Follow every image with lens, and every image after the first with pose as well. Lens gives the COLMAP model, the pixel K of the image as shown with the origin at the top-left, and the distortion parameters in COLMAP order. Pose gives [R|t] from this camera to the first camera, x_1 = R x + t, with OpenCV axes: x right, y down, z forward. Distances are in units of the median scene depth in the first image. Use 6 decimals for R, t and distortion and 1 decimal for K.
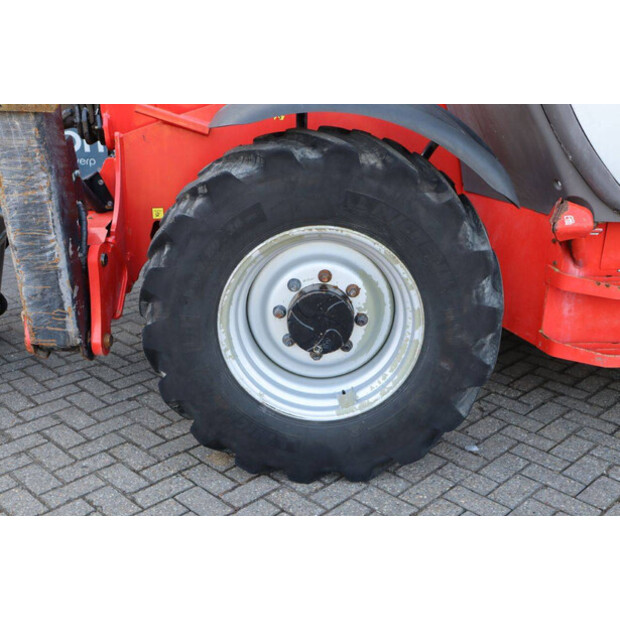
lens RADIAL K [[718.4, 0, 310.0], [0, 718.4, 310.0], [0, 0, 1]] dist [-0.008896, 0.047750]
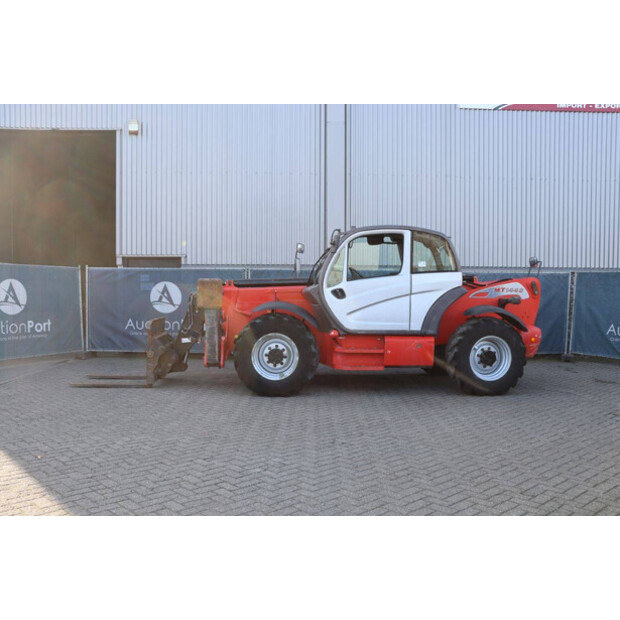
lens RADIAL K [[568.9, 0, 319.2], [0, 568.9, 308.6], [0, 0, 1]] dist [-0.146864, 0.193831]
pose [[0.999954, 0.004528, -0.008508, 0.306358], [-0.006844, 0.955152, -0.296035, 0.751072], [0.006786, 0.296080, 0.955139, -2.336643]]
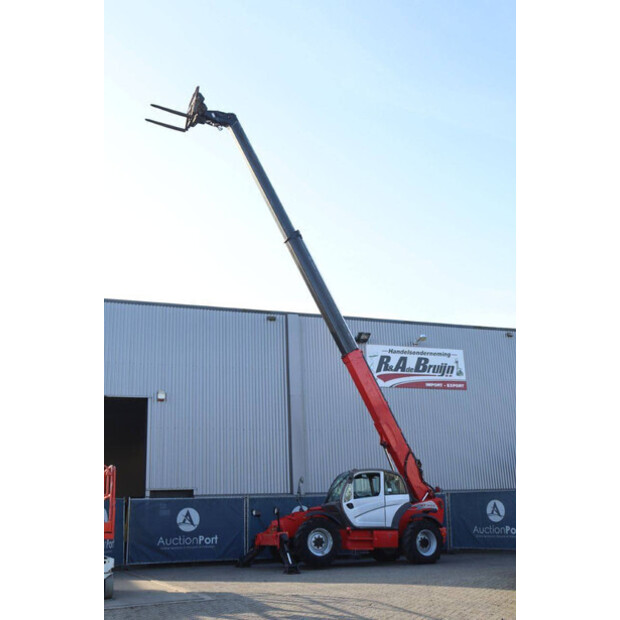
lens RADIAL K [[718.4, 0, 310.0], [0, 718.4, 310.0], [0, 0, 1]] dist [-0.008896, 0.047750]
pose [[0.949509, 0.055994, 0.308702, -2.635473], [0.138444, 0.808187, -0.572422, 2.416633], [-0.281542, 0.586258, 0.759629, -6.369788]]
